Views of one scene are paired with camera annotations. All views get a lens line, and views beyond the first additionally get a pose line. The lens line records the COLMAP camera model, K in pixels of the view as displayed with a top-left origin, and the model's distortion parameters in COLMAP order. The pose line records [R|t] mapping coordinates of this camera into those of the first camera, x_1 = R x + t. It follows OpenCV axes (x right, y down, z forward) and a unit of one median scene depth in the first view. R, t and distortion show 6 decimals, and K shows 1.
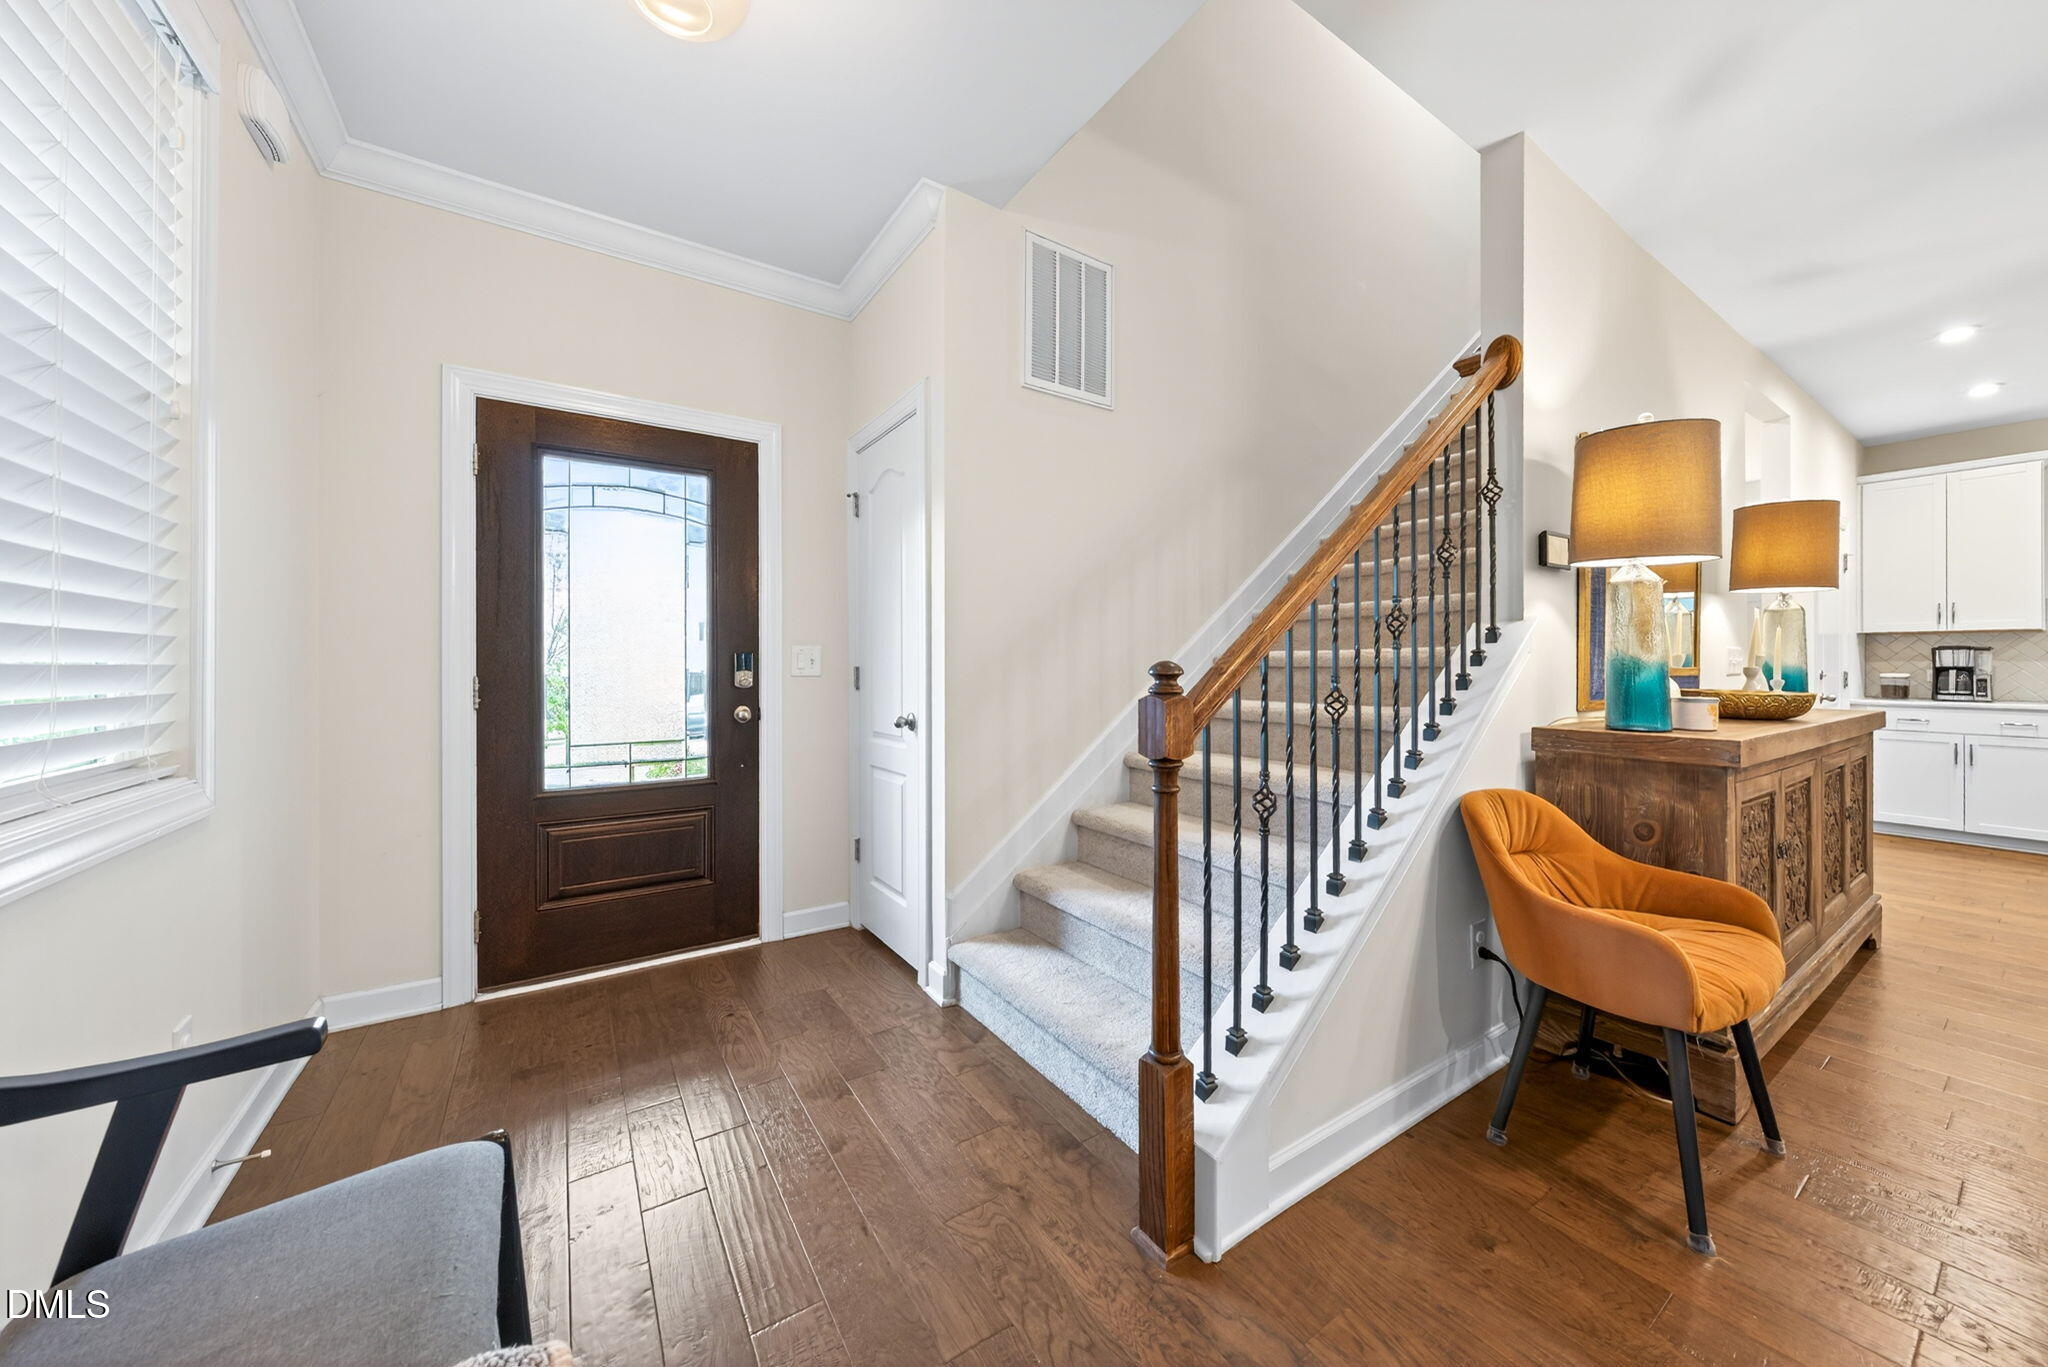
lens RADIAL K [[708.6, 0, 1023.8], [0, 708.6, 672.0], [0, 0, 1]] dist [-0.002218, -0.000788]
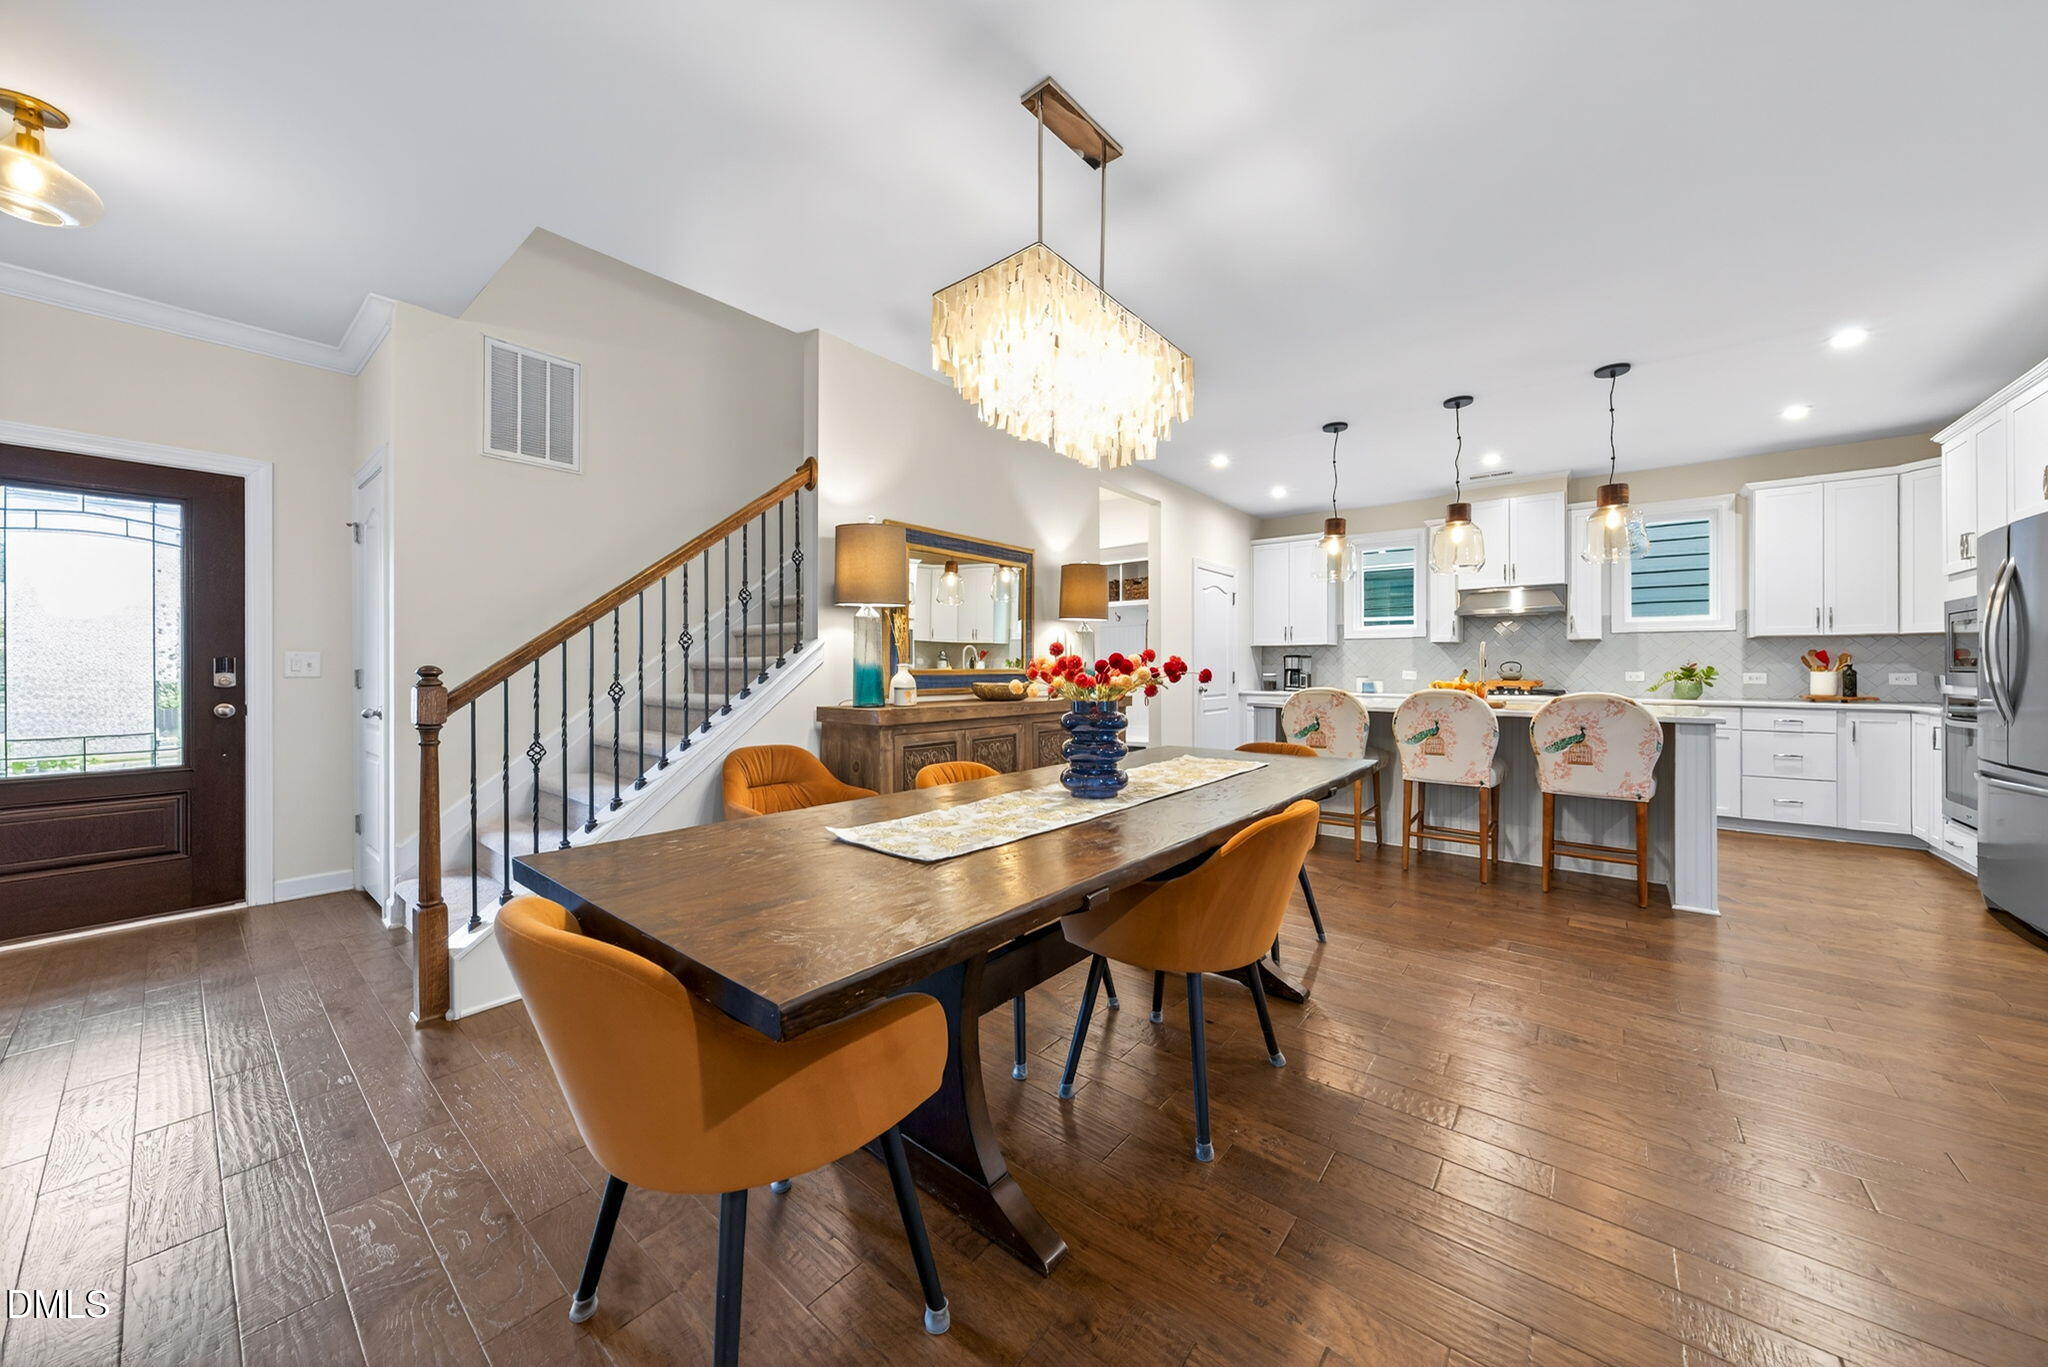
lens RADIAL K [[708.6, 0, 1020.8], [0, 708.6, 674.1], [0, 0, 1]] dist [-0.002218, -0.000788]
pose [[0.956819, -0.003232, 0.290665, 0.528105], [0.003678, 0.999993, -0.000989, 0.005784], [-0.290660, 0.002015, 0.956824, -0.499961]]
